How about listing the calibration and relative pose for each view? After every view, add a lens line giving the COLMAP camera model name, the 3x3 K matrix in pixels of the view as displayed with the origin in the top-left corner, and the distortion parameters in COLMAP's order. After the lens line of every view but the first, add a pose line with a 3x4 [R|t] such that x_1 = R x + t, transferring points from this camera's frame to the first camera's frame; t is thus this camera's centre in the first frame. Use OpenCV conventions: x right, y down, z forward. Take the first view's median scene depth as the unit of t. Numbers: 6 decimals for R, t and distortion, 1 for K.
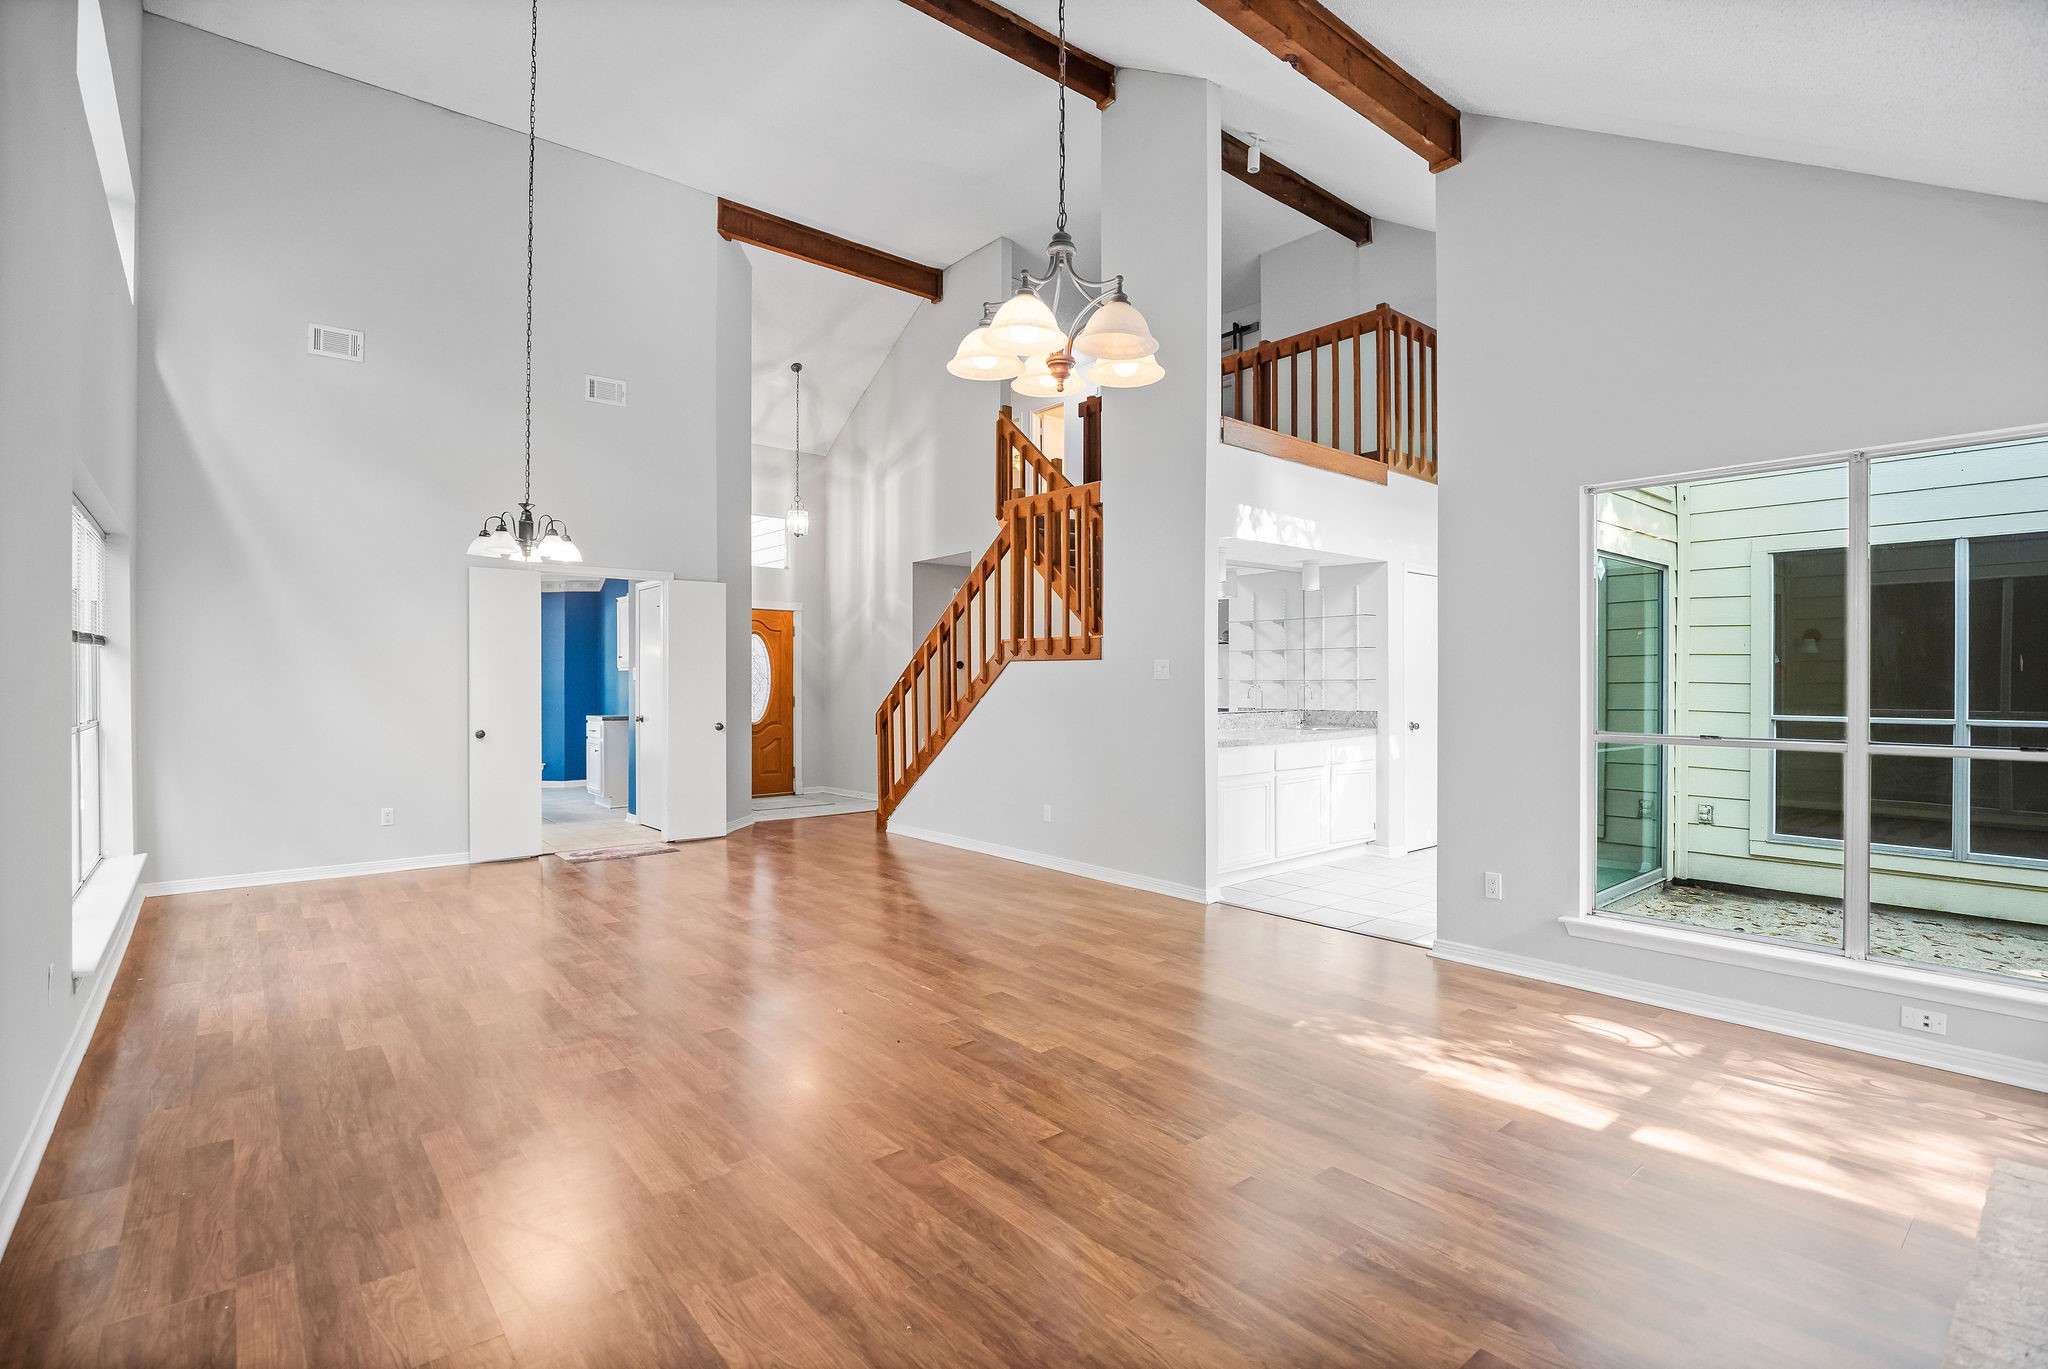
lens RADIAL K [[969.1, 0, 1060.4], [0, 969.1, 681.6], [0, 0, 1]] dist [-0.000064, 0.008063]
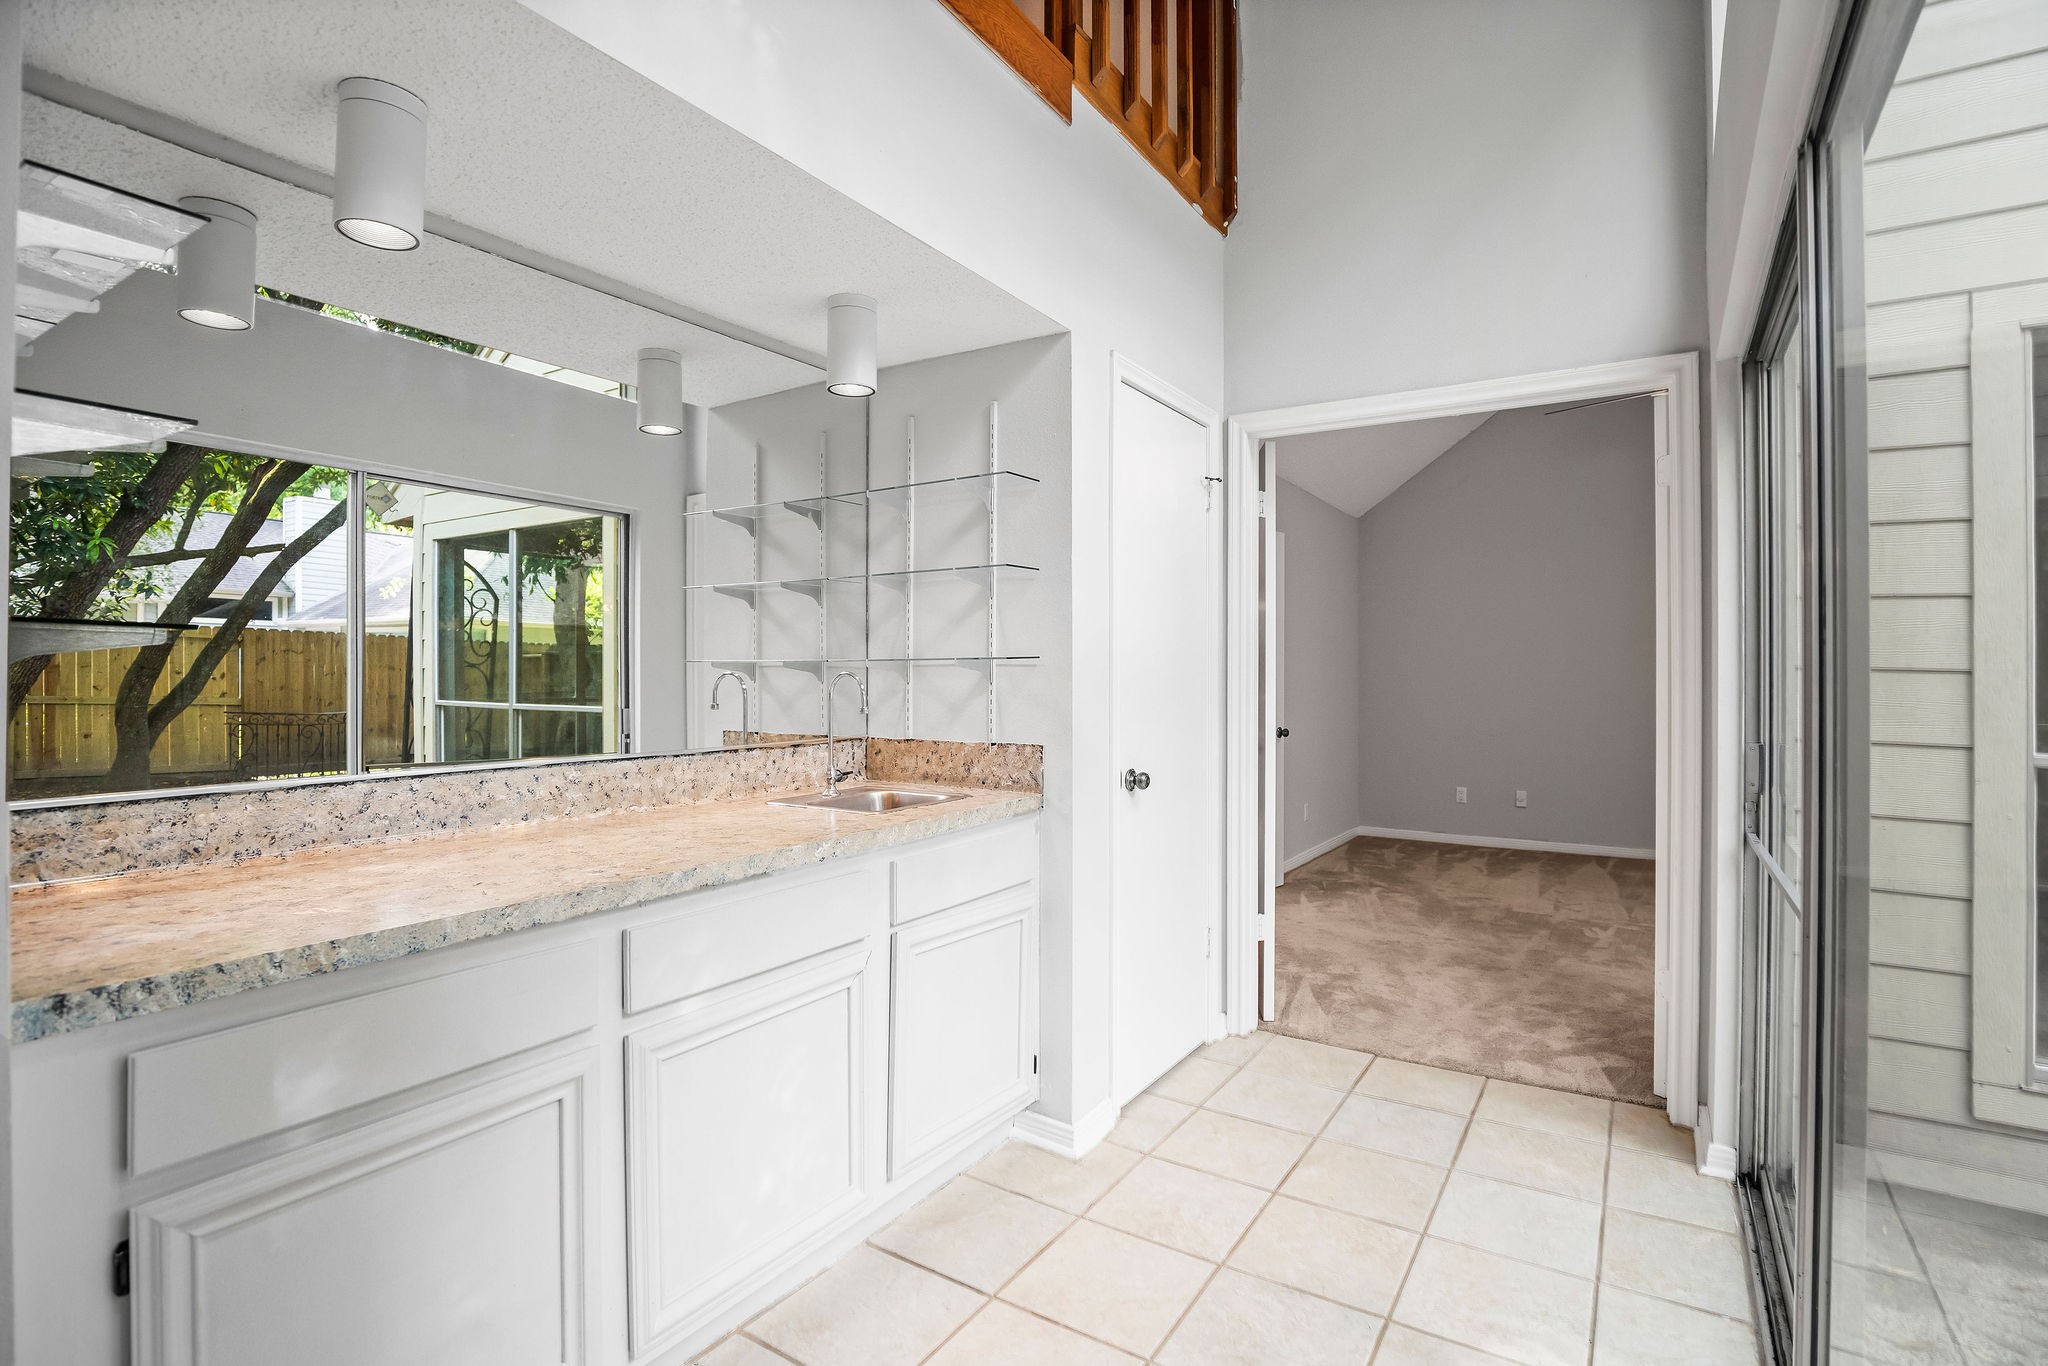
lens RADIAL K [[969.1, 0, 1030.3], [0, 969.1, 683.3], [0, 0, 1]] dist [-0.000064, 0.008063]
pose [[0.962151, 0.000872, 0.272516, 0.215669], [-0.002680, 0.999977, 0.006259, 0.004993], [-0.272504, -0.006753, 0.962131, 0.631020]]
